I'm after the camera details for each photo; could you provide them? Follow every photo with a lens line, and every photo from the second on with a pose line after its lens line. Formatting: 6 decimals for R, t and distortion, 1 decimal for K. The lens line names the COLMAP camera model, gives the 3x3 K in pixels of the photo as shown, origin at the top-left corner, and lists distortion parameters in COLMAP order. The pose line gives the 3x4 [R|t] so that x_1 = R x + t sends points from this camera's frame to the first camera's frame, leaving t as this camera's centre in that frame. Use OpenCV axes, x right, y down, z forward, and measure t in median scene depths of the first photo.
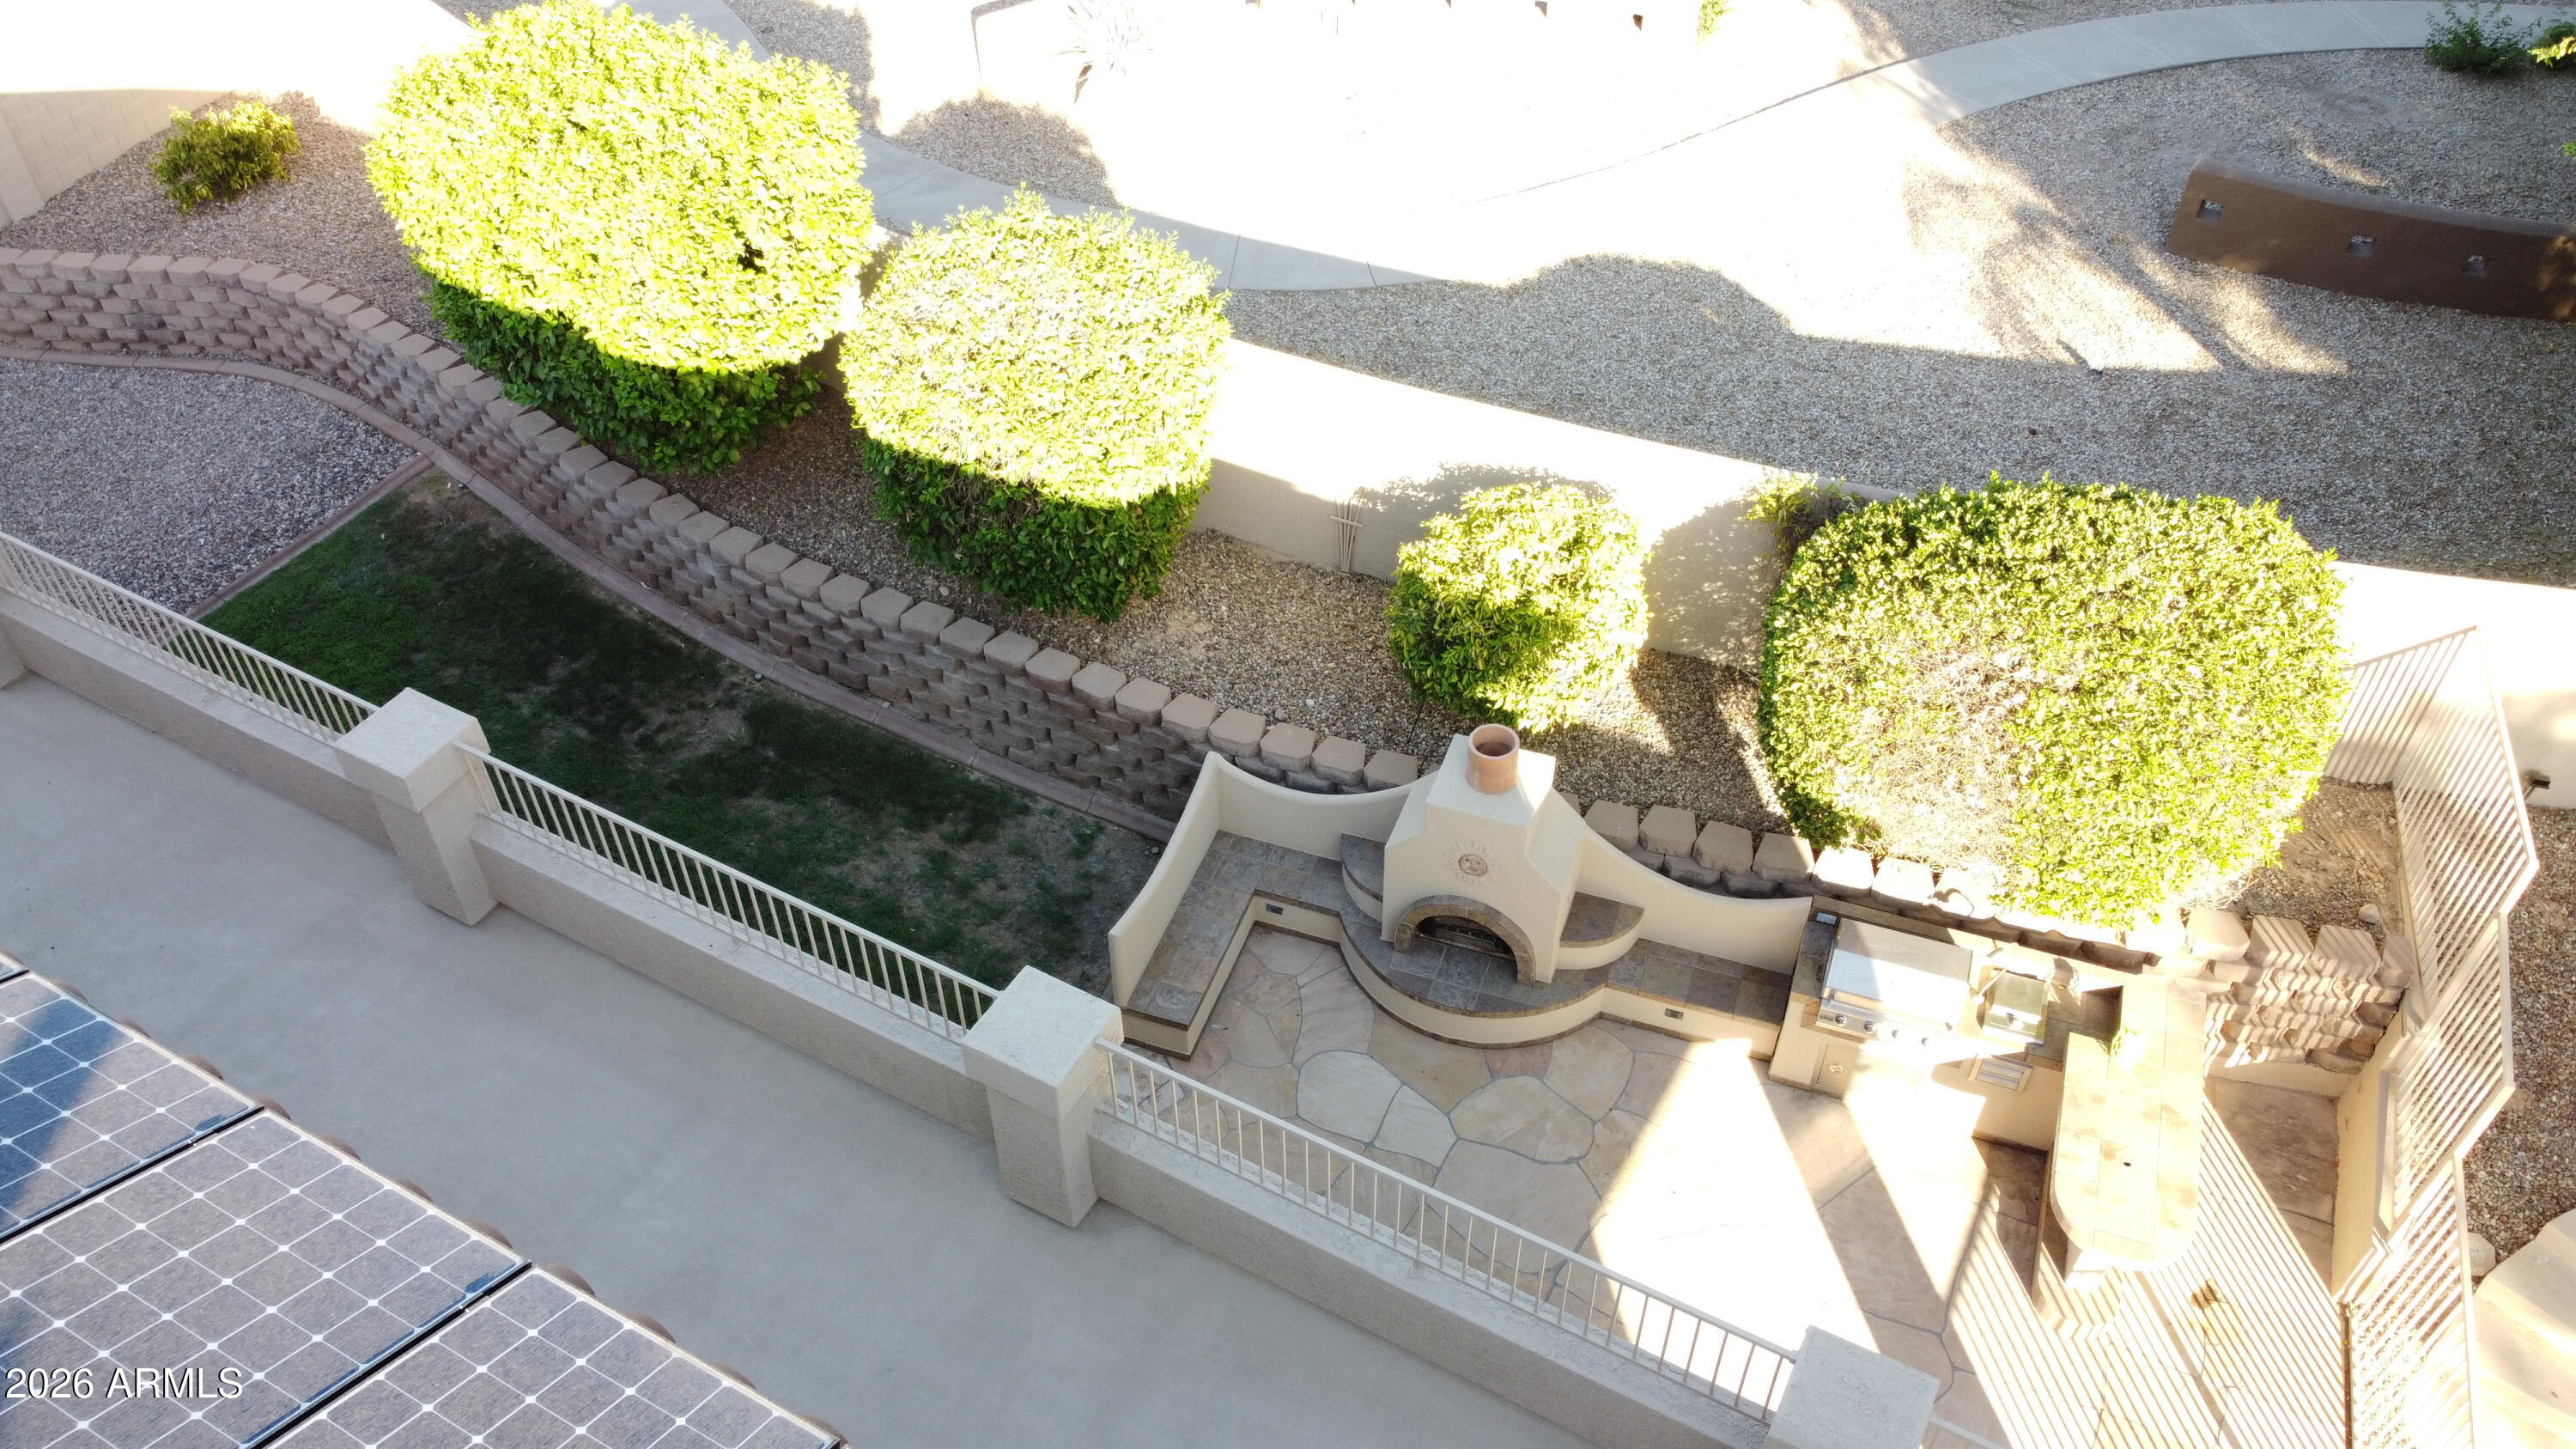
lens RADIAL K [[1939.8, 0, 1293.0], [0, 1939.8, 729.8], [0, 0, 1]] dist [0.000281, -0.003762]
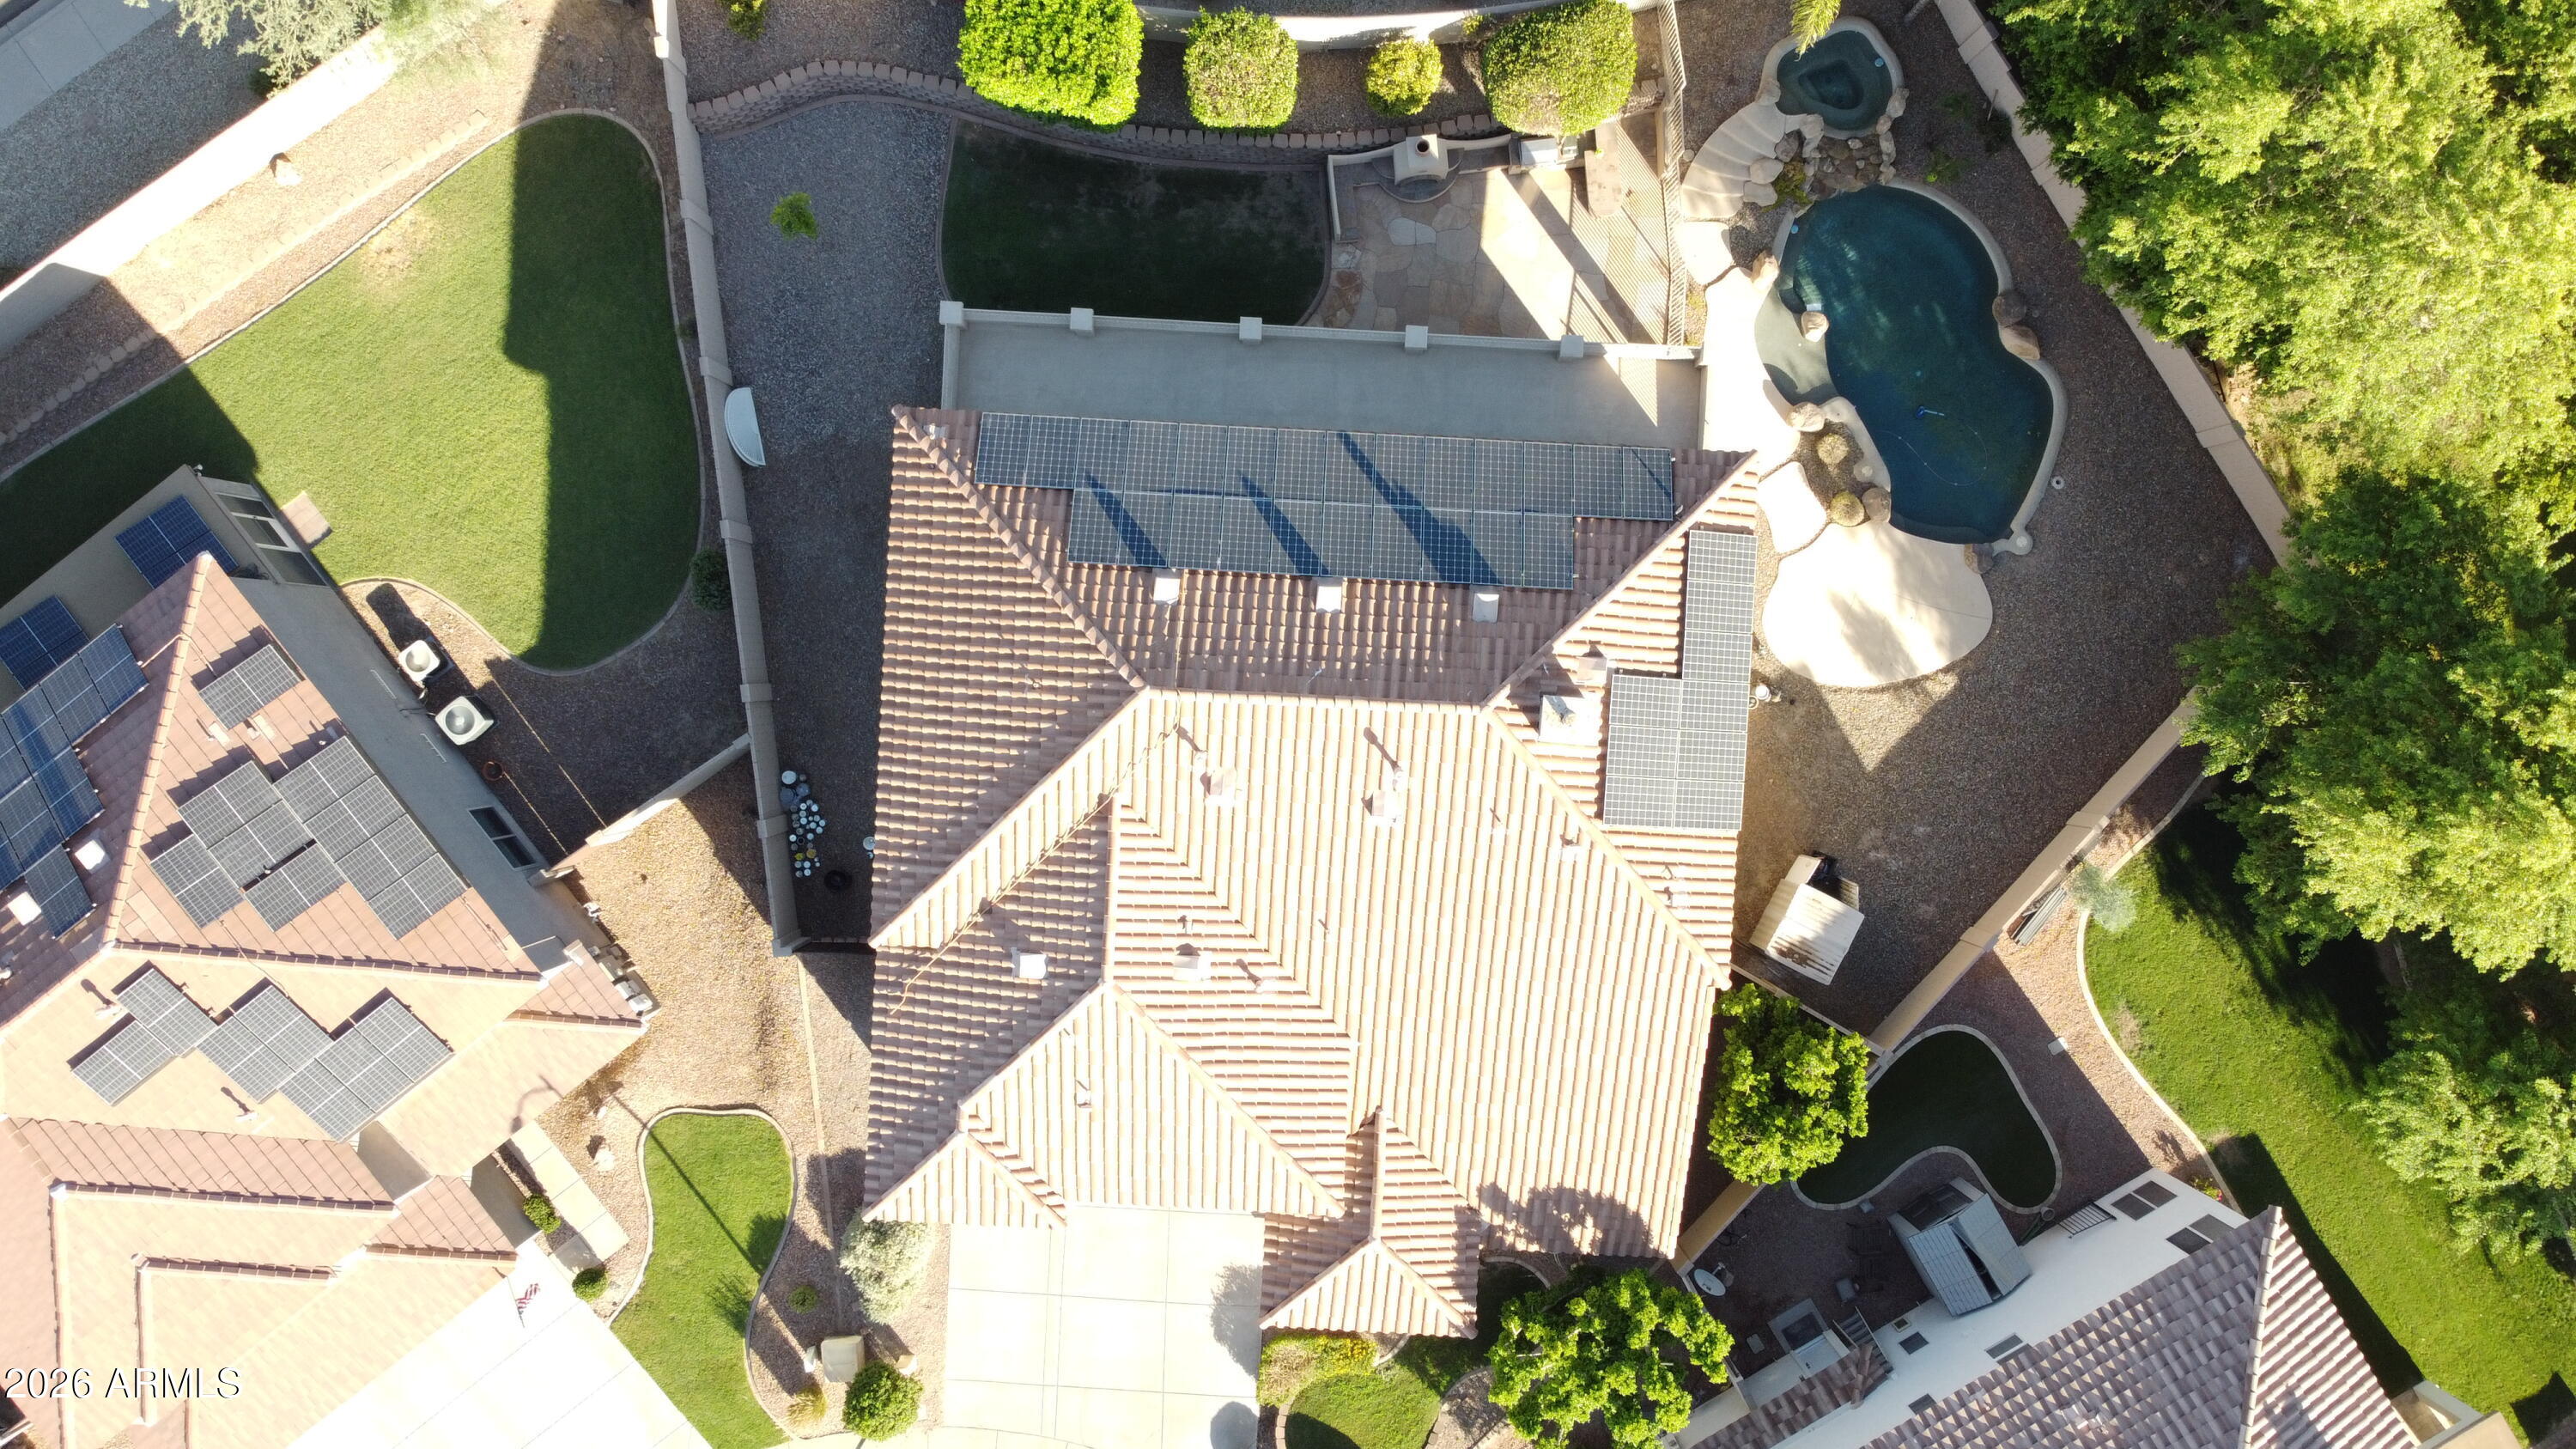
lens RADIAL K [[1939.8, 0, 1283.9], [0, 1939.8, 720.6], [0, 0, 1]] dist [0.000281, -0.003762]
pose [[0.899652, -0.436446, -0.011856, -0.534792], [0.298963, 0.596013, 0.745245, -2.061690], [-0.318192, -0.674006, 0.666686, -1.969165]]
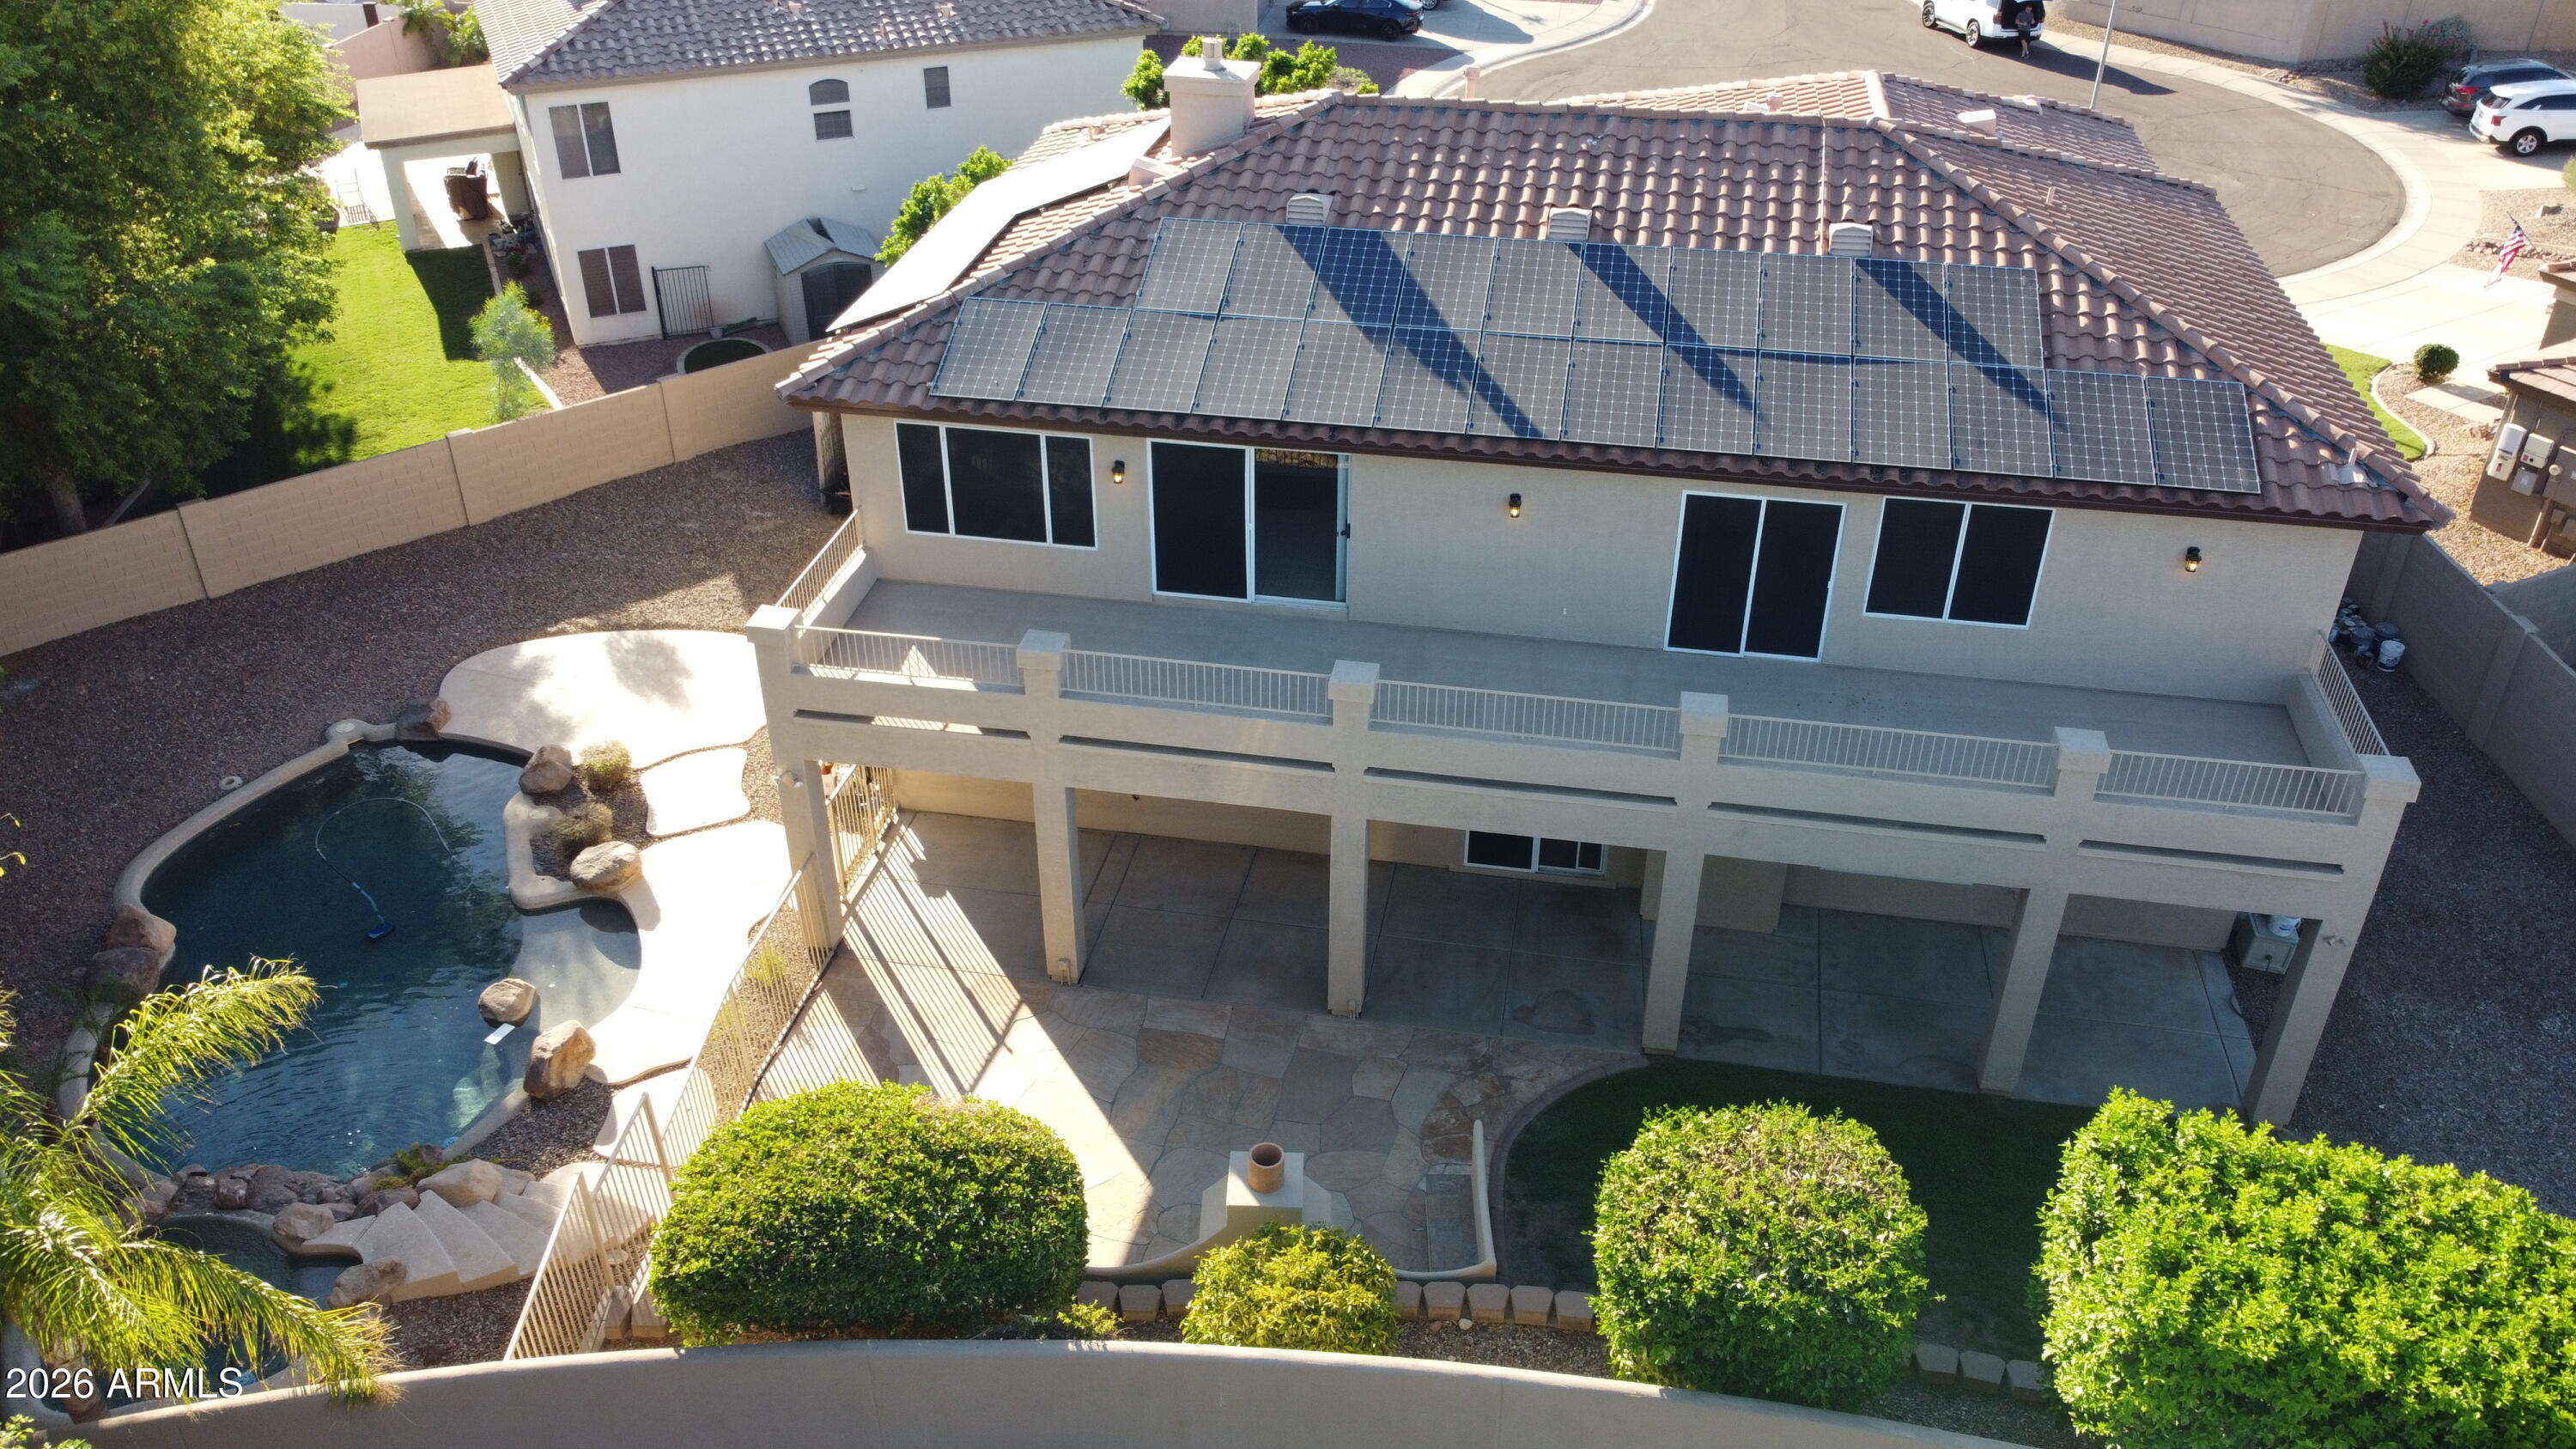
lens RADIAL K [[1939.8, 0, 1291.0], [0, 1939.8, 723.8], [0, 0, 1]] dist [0.000281, -0.003762]
pose [[-0.948990, 0.168986, -0.266198, 0.399346], [-0.215549, 0.268477, 0.938860, -1.388899], [0.230122, 0.948348, -0.218357, 0.998721]]
